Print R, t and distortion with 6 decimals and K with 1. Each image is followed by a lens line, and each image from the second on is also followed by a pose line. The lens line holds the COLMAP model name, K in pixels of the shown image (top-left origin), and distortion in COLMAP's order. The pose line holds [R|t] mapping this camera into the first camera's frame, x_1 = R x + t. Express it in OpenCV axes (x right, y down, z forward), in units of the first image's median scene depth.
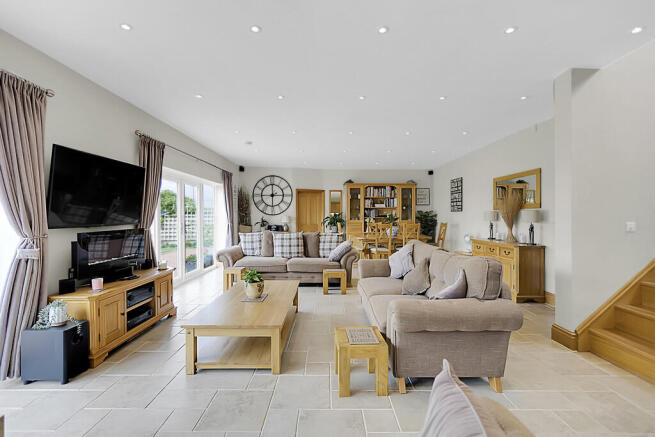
lens RADIAL K [[296.0, 0, 326.1], [0, 296.0, 216.6], [0, 0, 1]] dist [0.011141, 0.000869]
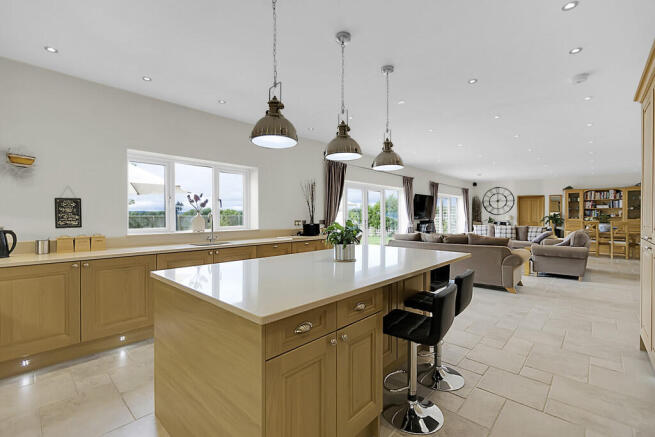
lens RADIAL K [[296.0, 0, 326.9], [0, 296.0, 214.6], [0, 0, 1]] dist [0.011141, 0.000869]
pose [[0.736532, -0.000029, -0.676402, 0.183022], [-0.003967, 0.999983, -0.004362, 0.003645], [0.676391, 0.005896, 0.736519, -0.624868]]
